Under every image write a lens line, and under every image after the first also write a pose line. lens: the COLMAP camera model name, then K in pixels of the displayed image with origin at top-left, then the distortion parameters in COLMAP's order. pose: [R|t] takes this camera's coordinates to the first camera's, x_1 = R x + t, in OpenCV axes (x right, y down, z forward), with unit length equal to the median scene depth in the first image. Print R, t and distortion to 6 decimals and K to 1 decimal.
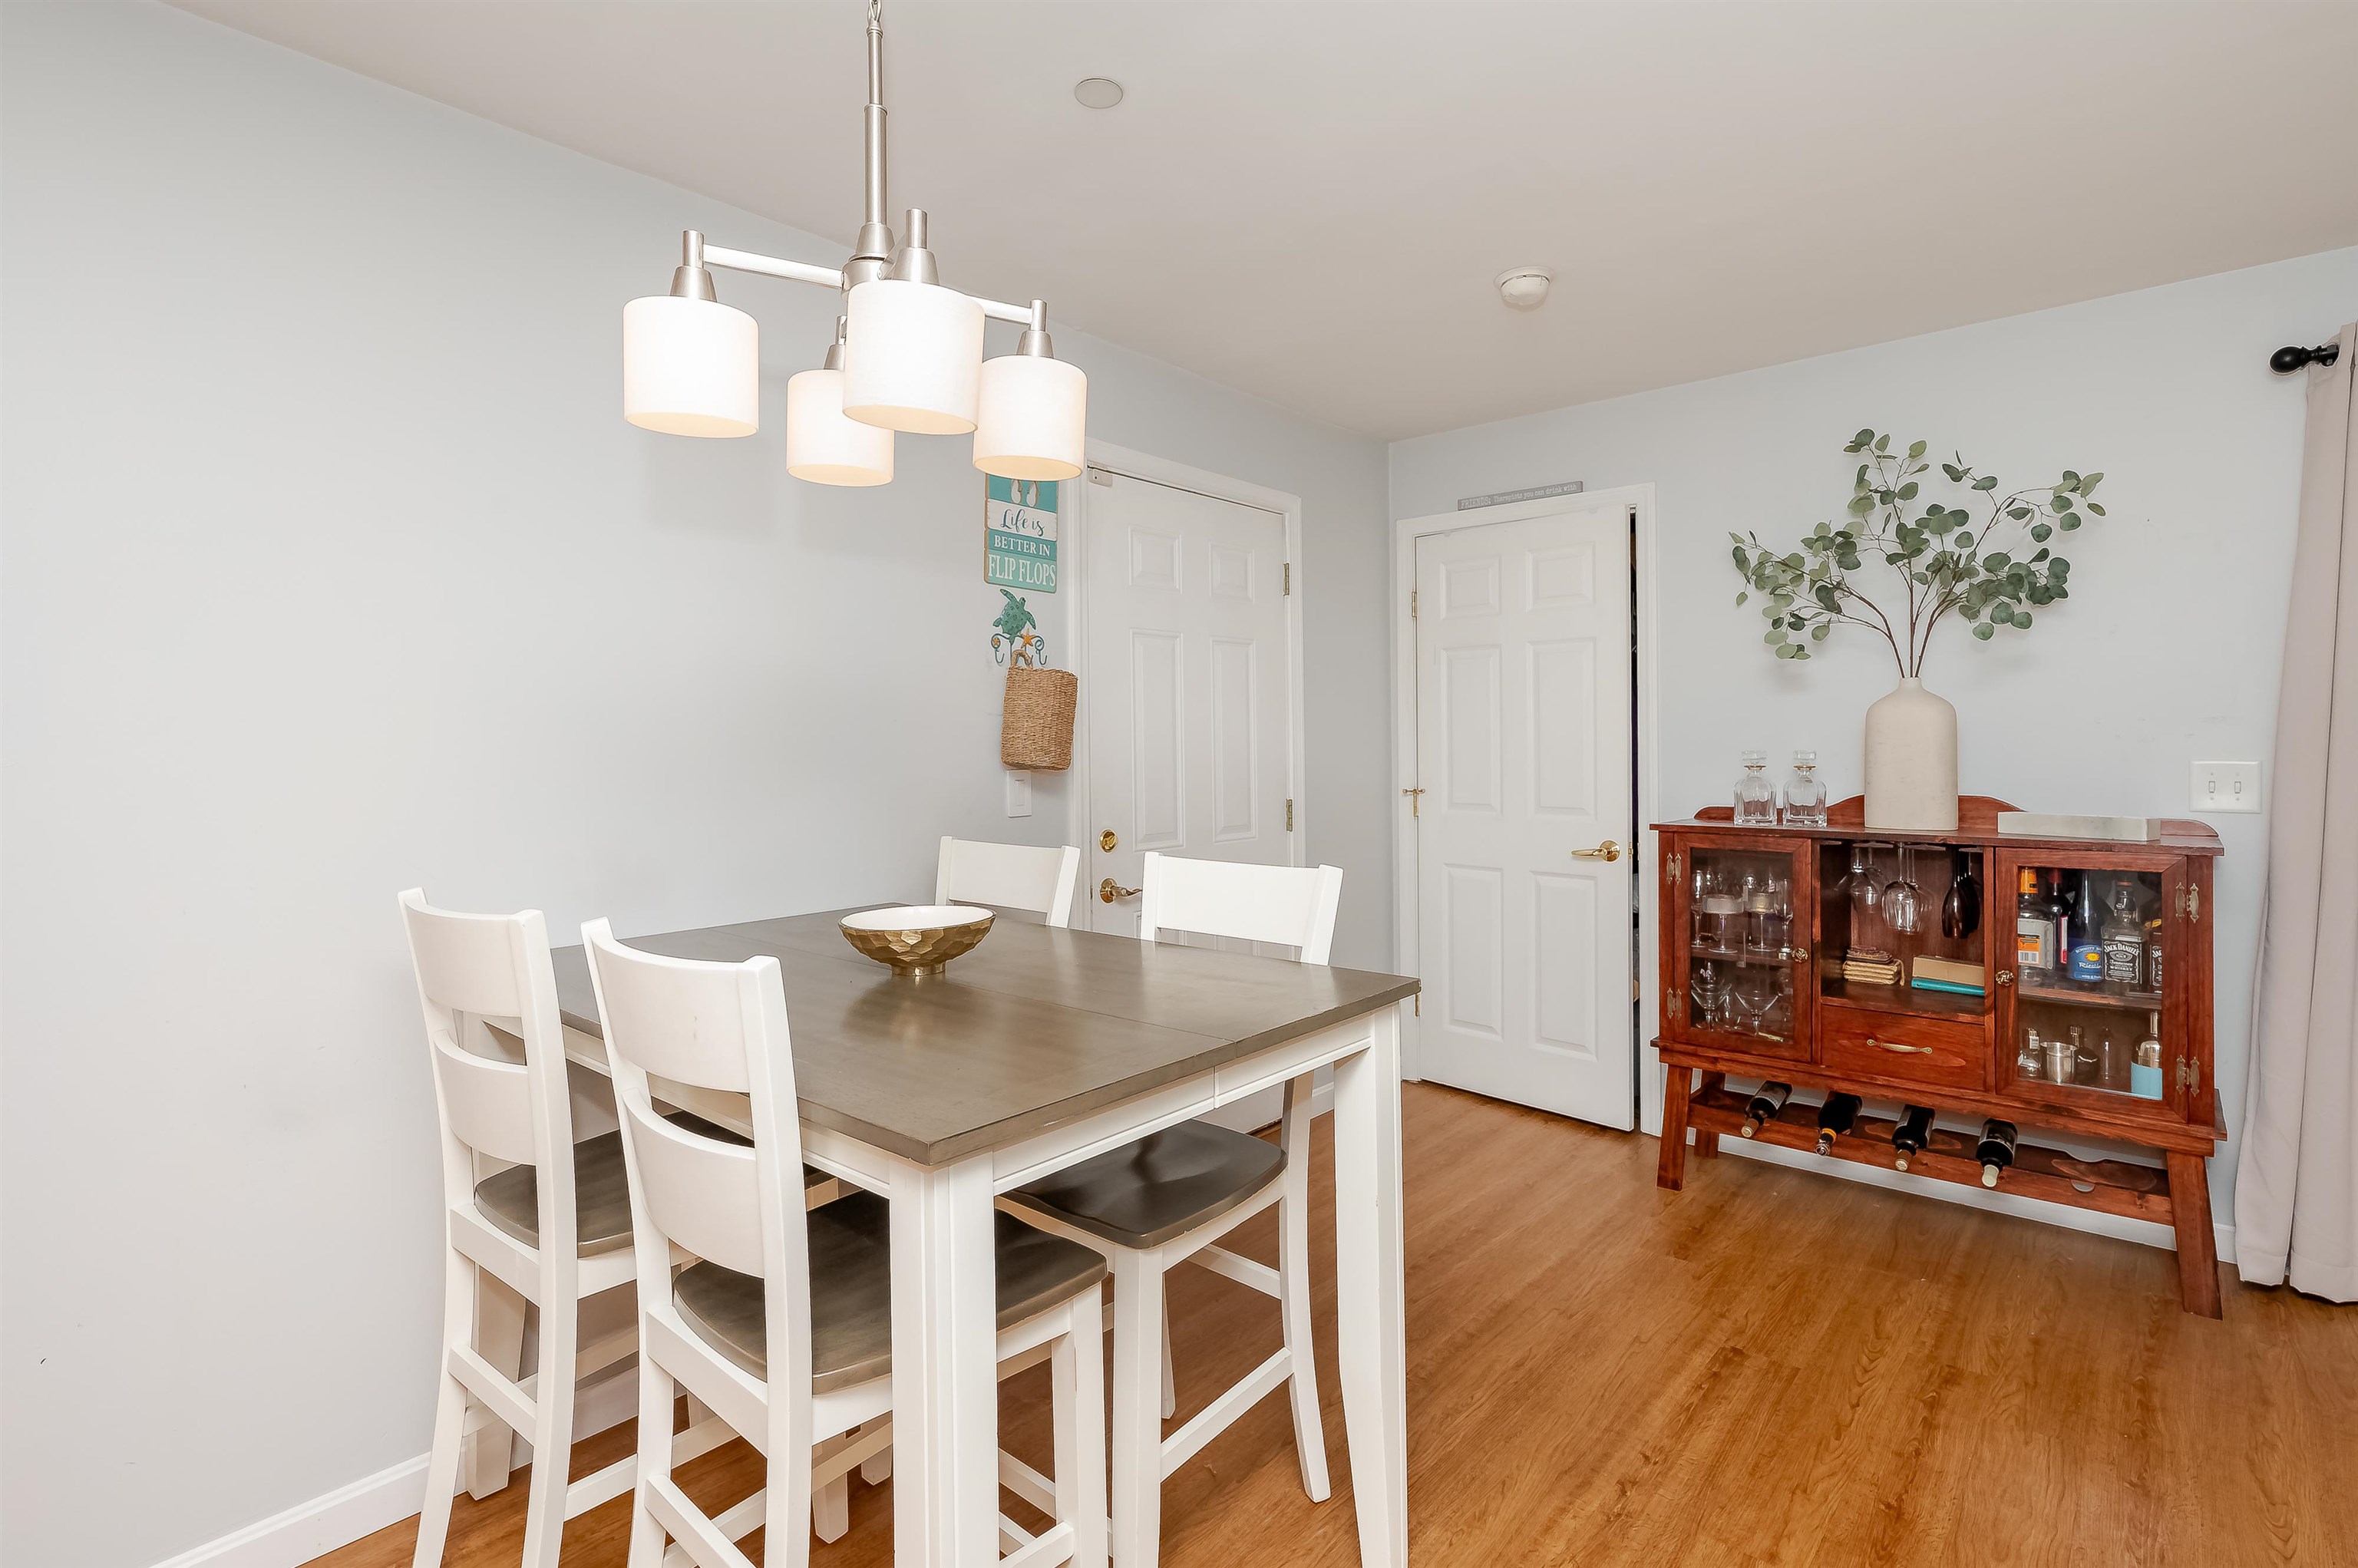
lens RADIAL K [[1081.8, 0, 1179.0], [0, 1081.8, 784.0], [0, 0, 1]] dist [-0.000656, -0.000035]
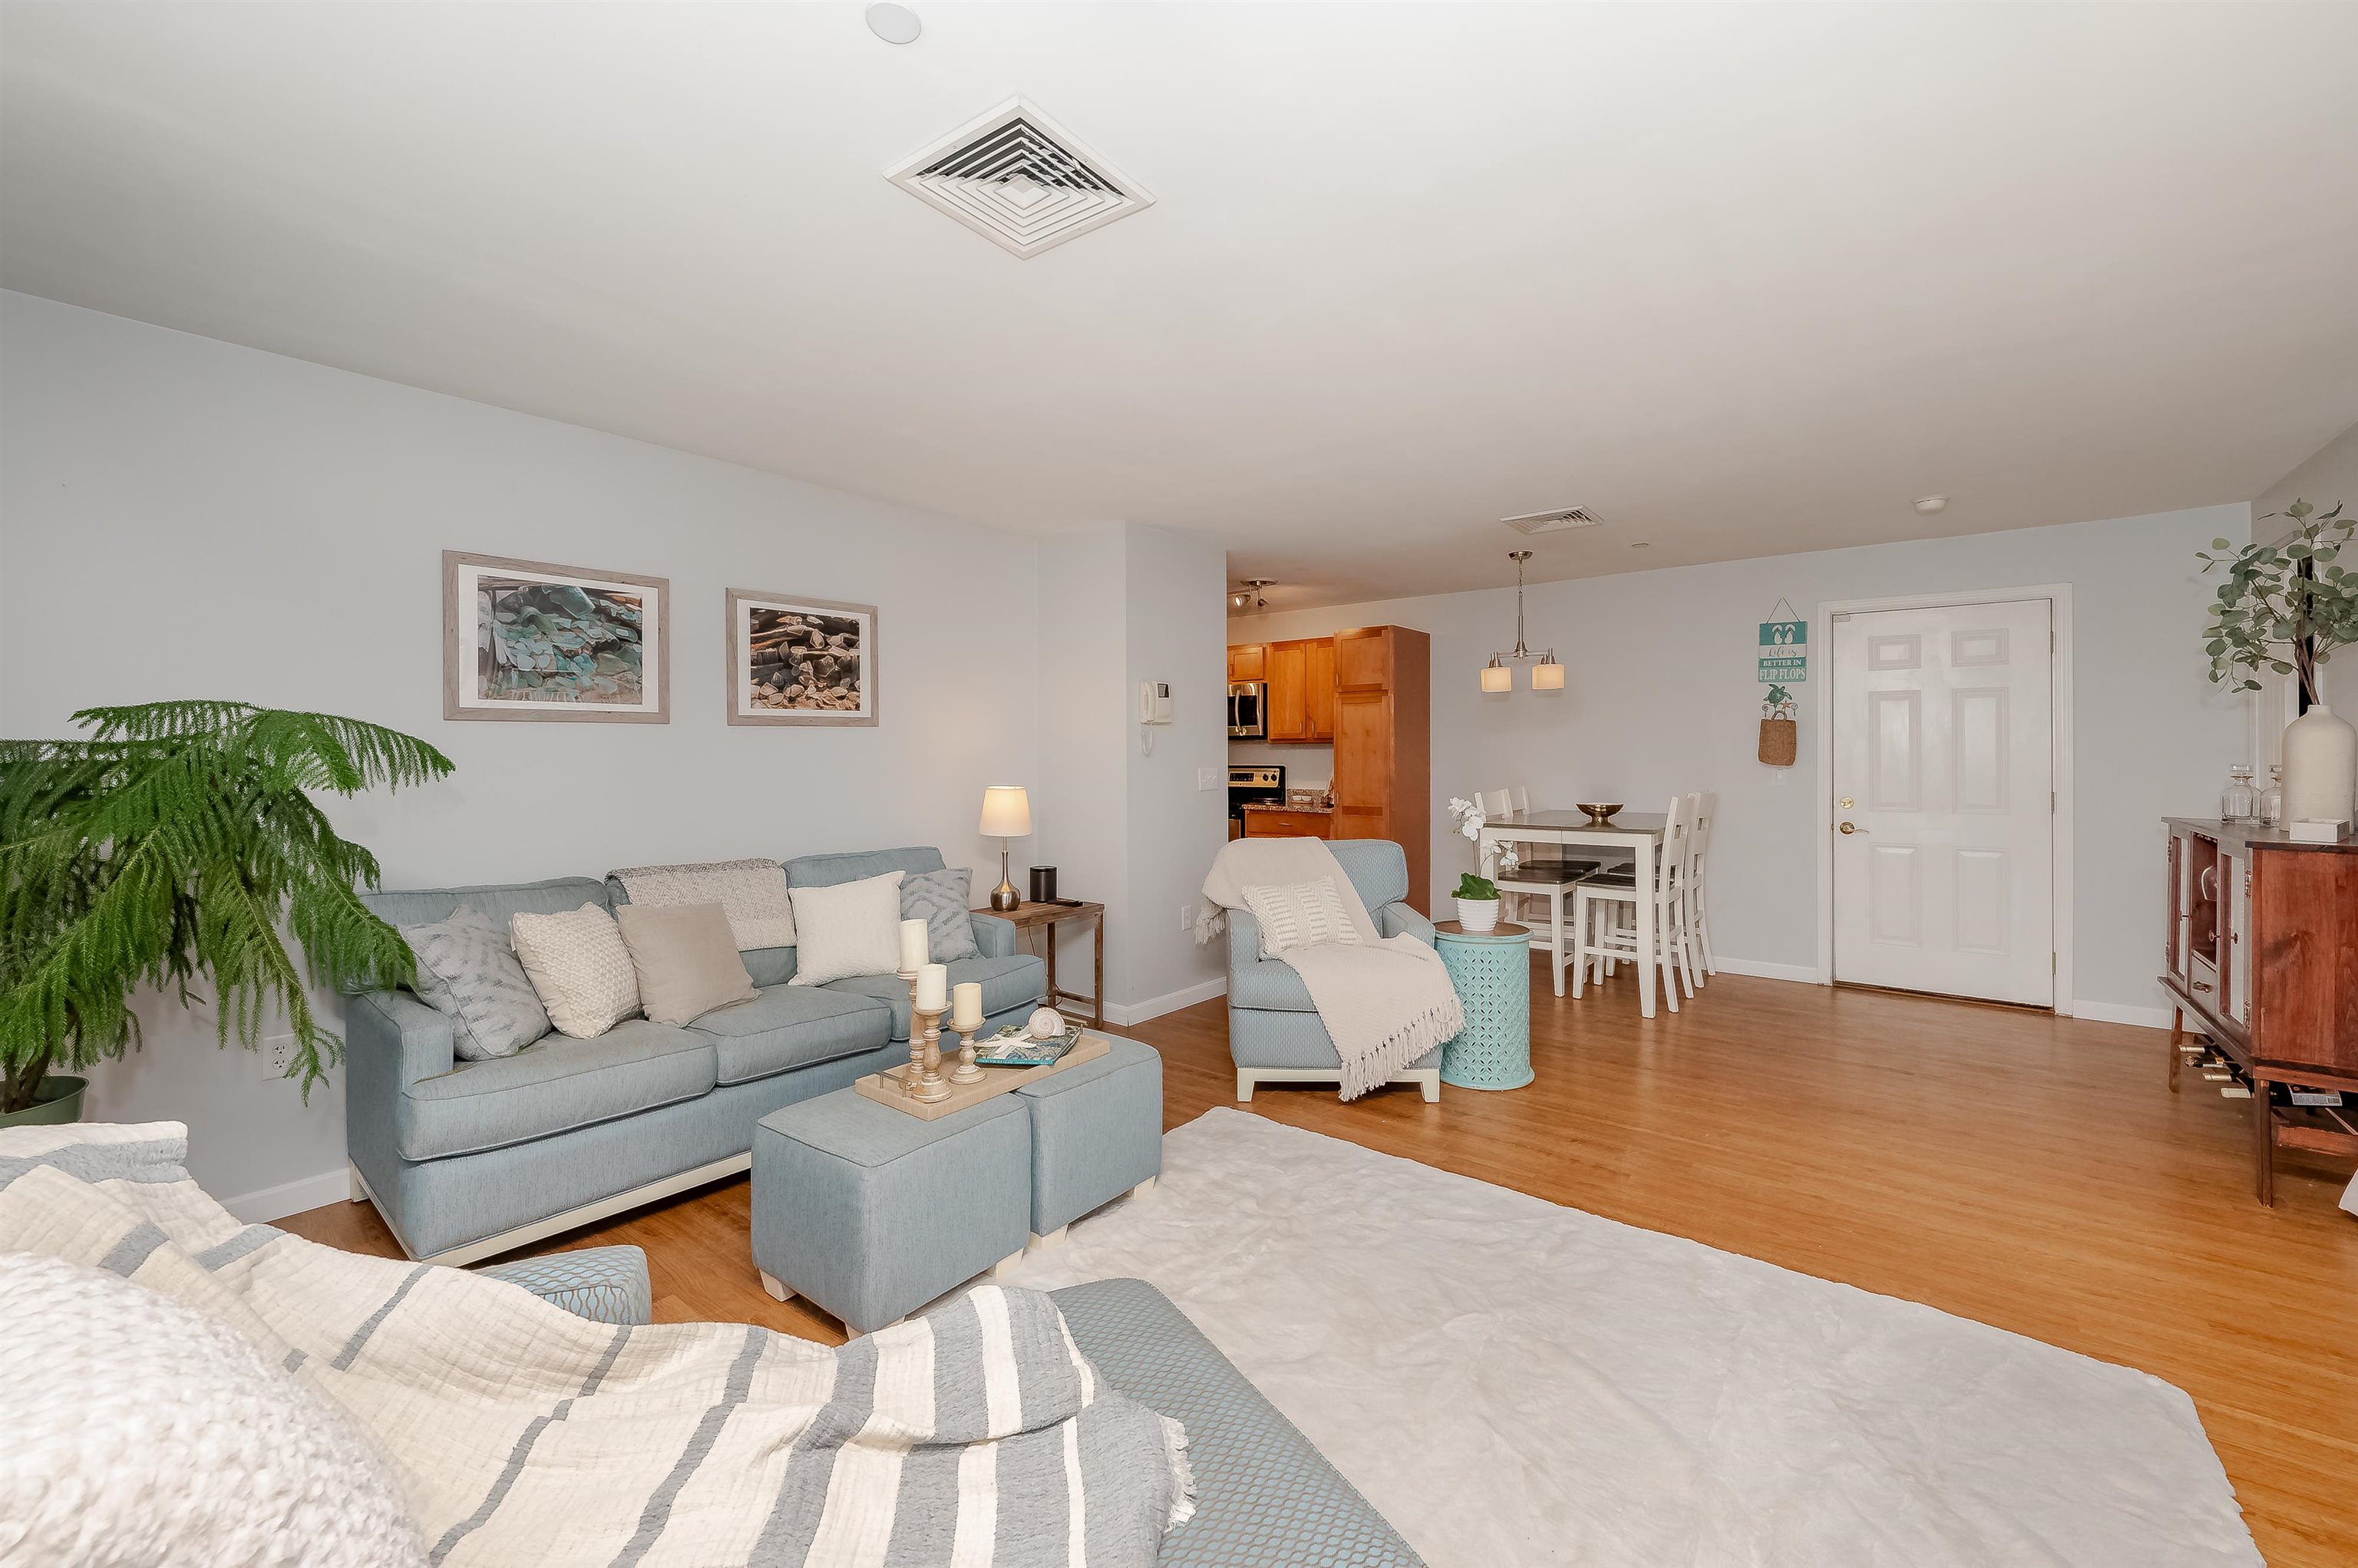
lens RADIAL K [[941.7, 0, 1181.7], [0, 941.7, 745.2], [0, 0, 1]] dist [0.000328, 0.000051]
pose [[0.061226, -0.001875, -0.998122, 1.684037], [-0.042182, 0.999100, -0.004465, 0.008508], [0.997232, 0.042376, 0.061092, -0.331266]]
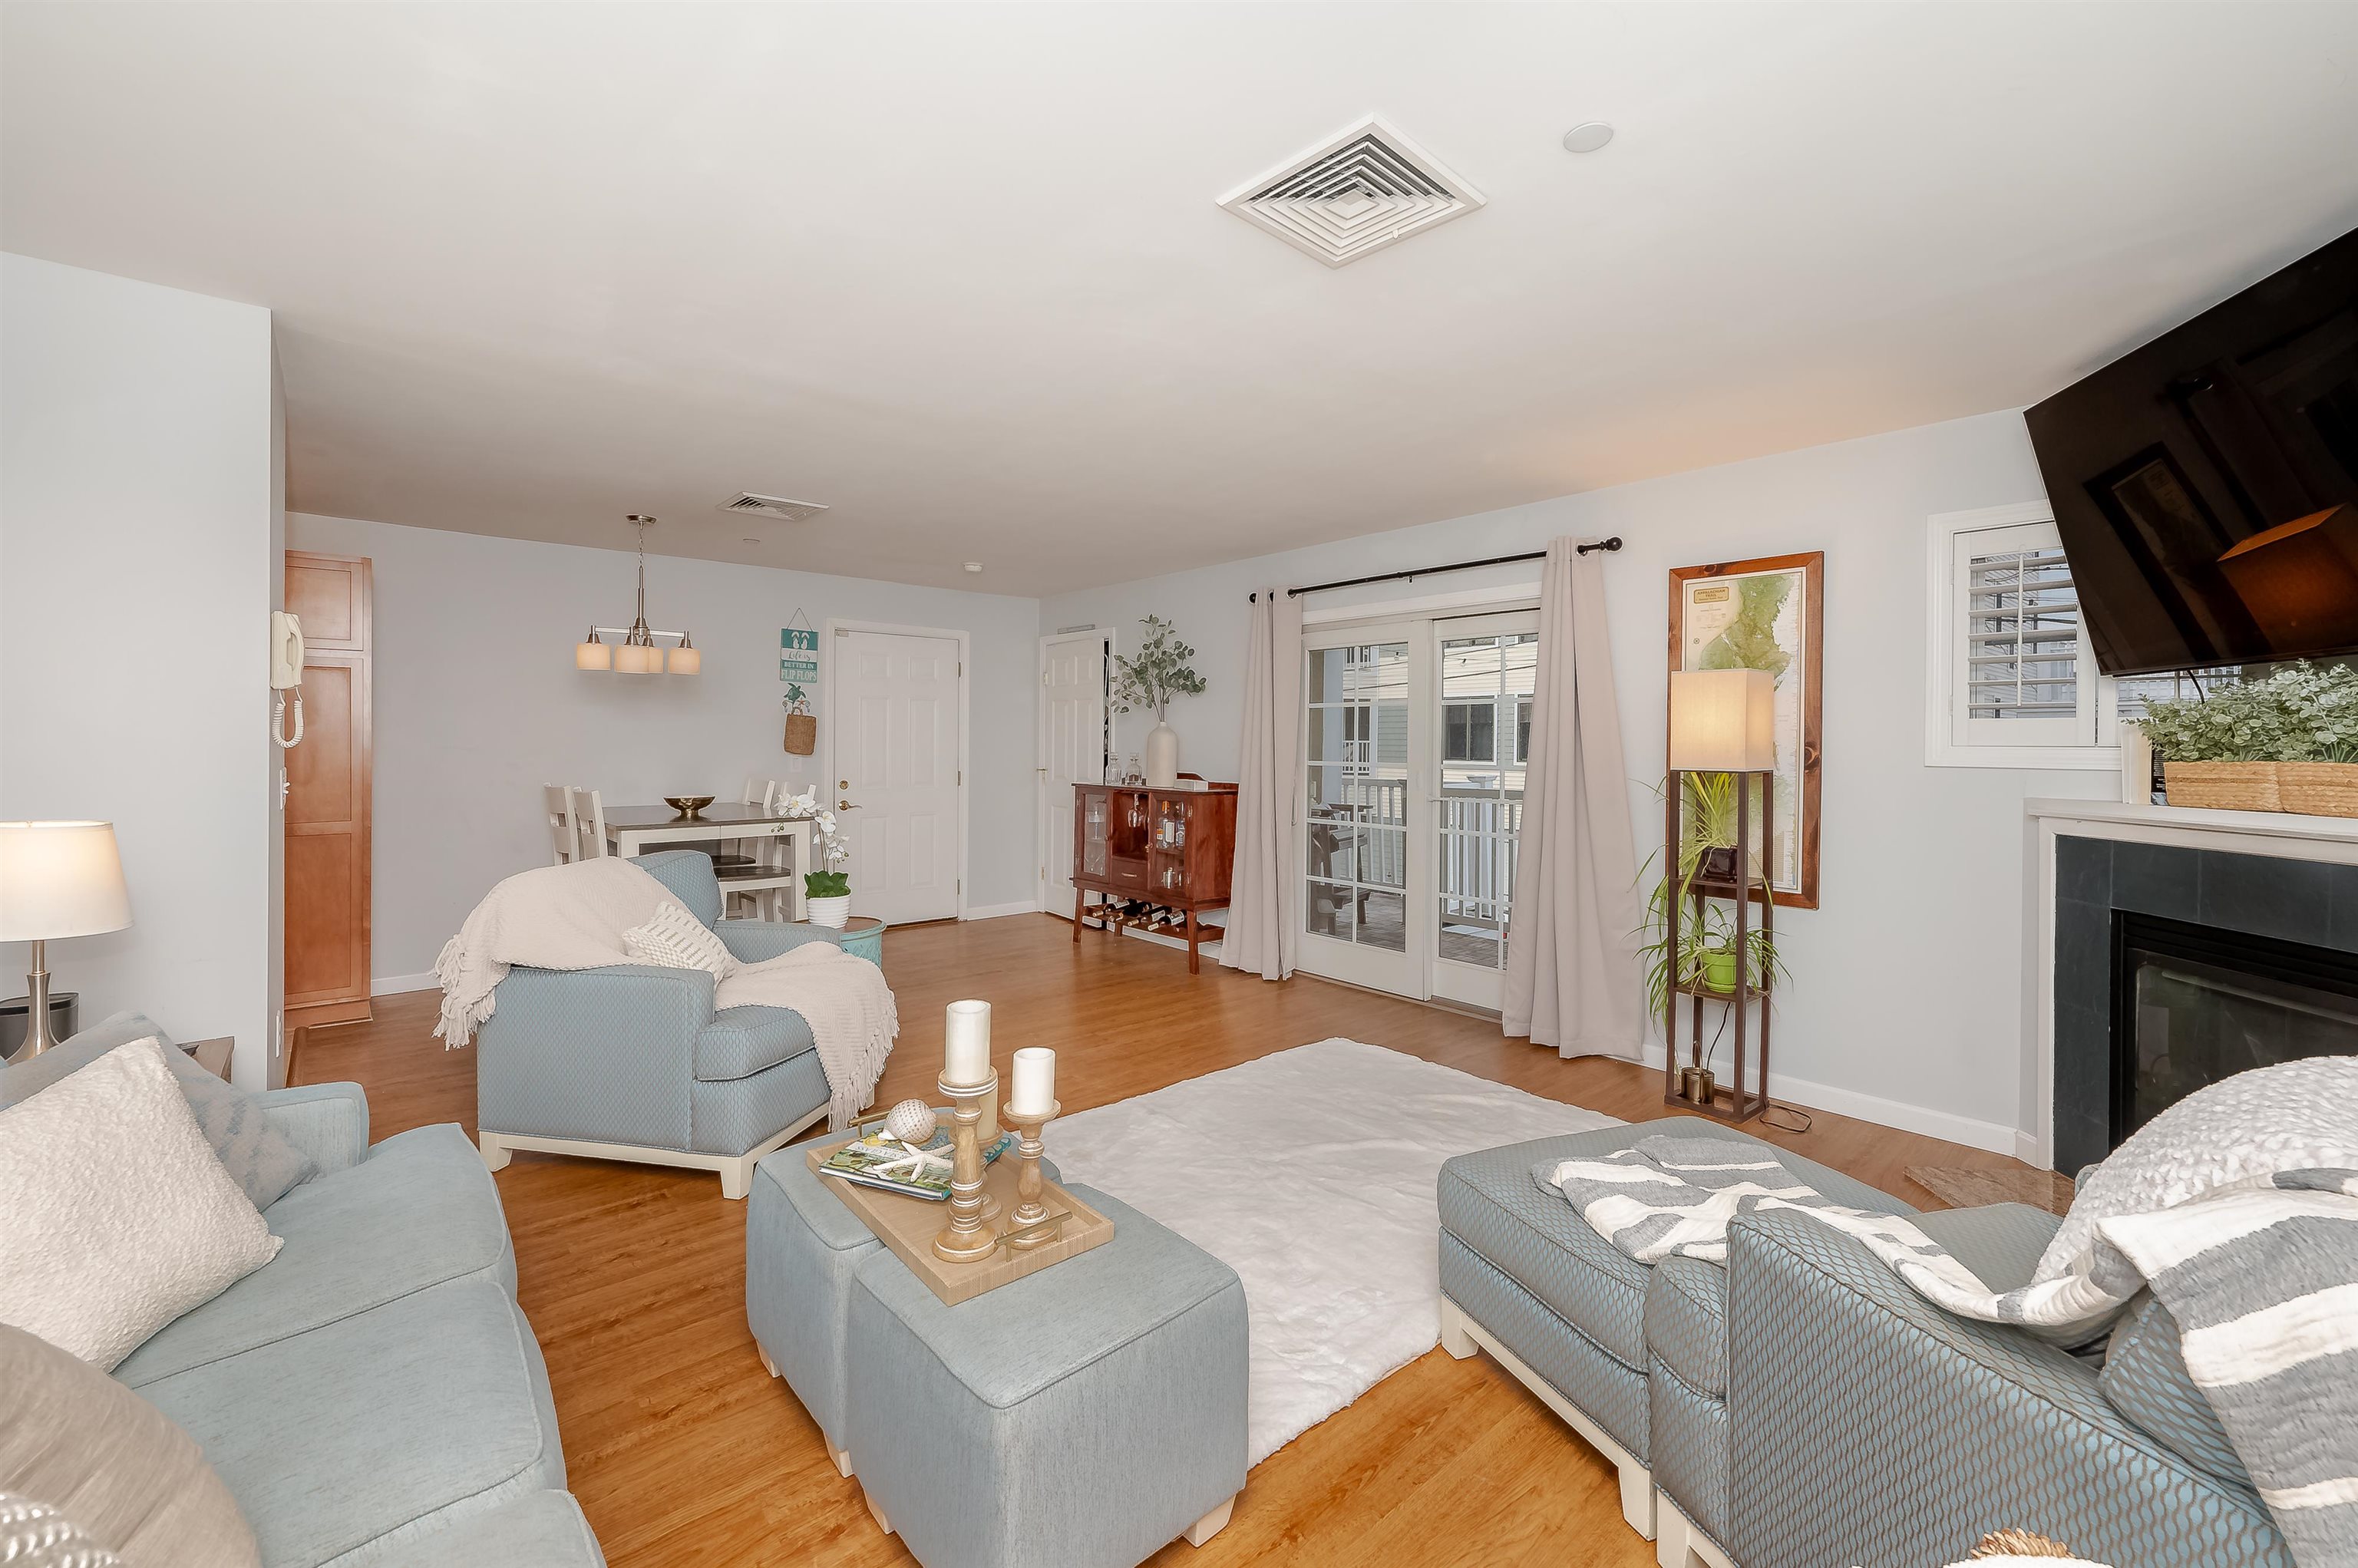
lens RADIAL K [[941.7, 0, 1181.7], [0, 941.7, 745.2], [0, 0, 1]] dist [0.000328, 0.000051]
pose [[0.991289, 0.012824, -0.131078, 1.023950], [-0.018222, 0.999031, -0.040066, 0.038328], [0.130437, 0.042105, 0.990562, -1.047703]]
